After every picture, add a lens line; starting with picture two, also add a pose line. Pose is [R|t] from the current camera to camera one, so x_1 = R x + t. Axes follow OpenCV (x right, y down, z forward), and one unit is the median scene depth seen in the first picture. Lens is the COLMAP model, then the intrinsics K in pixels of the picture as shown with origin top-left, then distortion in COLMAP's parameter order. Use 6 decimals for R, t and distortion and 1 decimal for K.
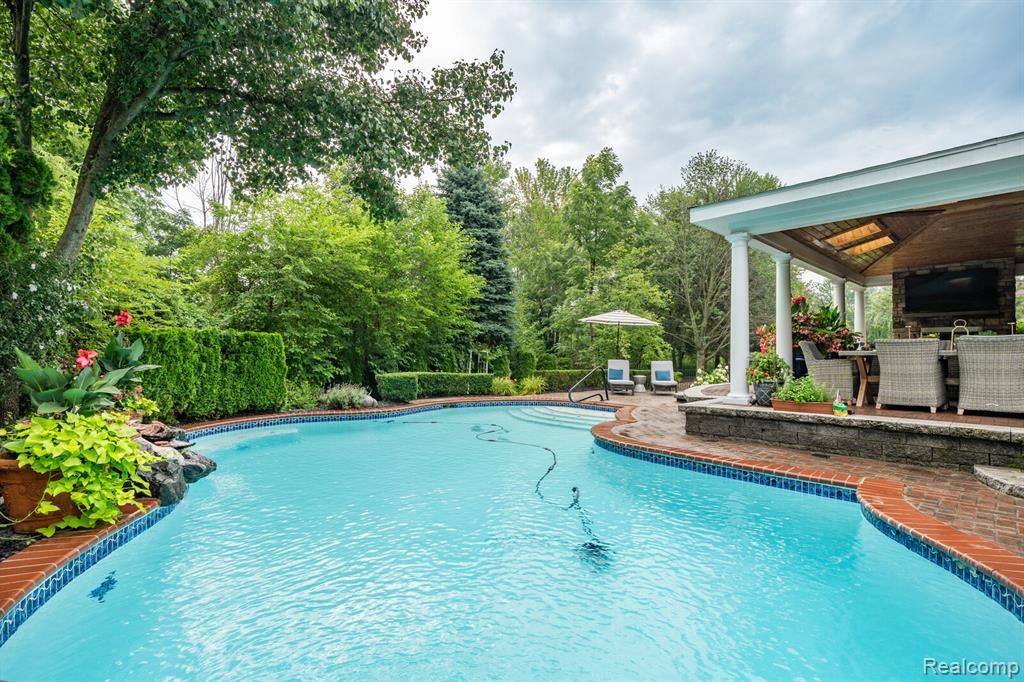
lens RADIAL K [[463.6, 0, 509.7], [0, 463.6, 347.0], [0, 0, 1]] dist [0.001433, -0.000701]
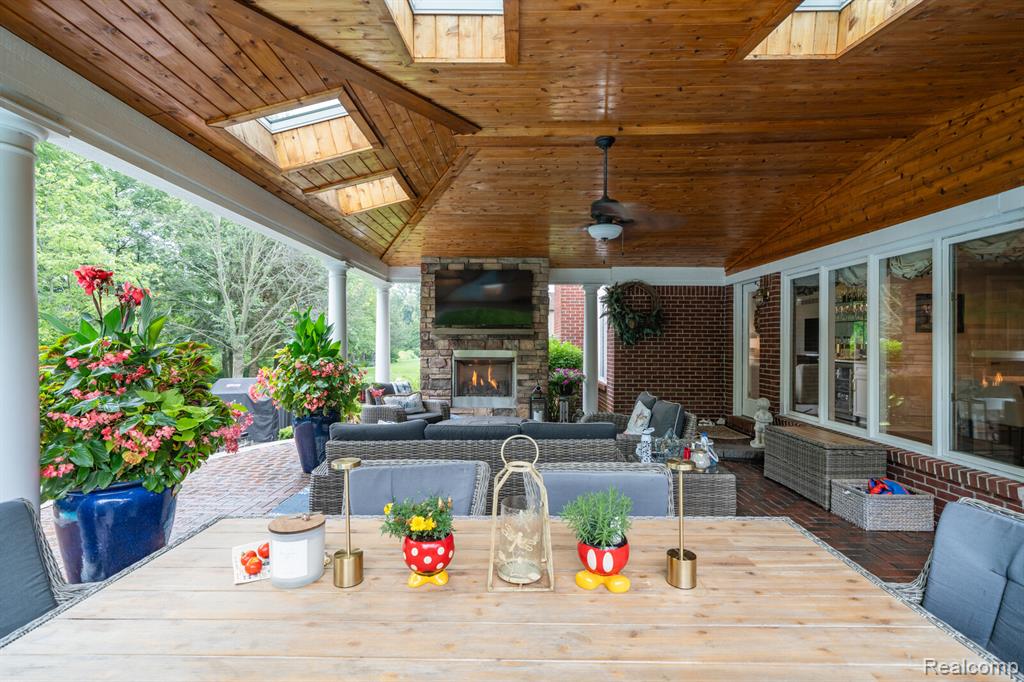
lens RADIAL K [[463.6, 0, 511.4], [0, 463.6, 343.7], [0, 0, 1]] dist [0.001433, -0.000701]
pose [[0.682438, 0.001661, 0.730942, 0.488550], [-0.011494, 0.999898, 0.008460, -0.061090], [-0.730854, -0.014175, 0.682387, 0.517894]]
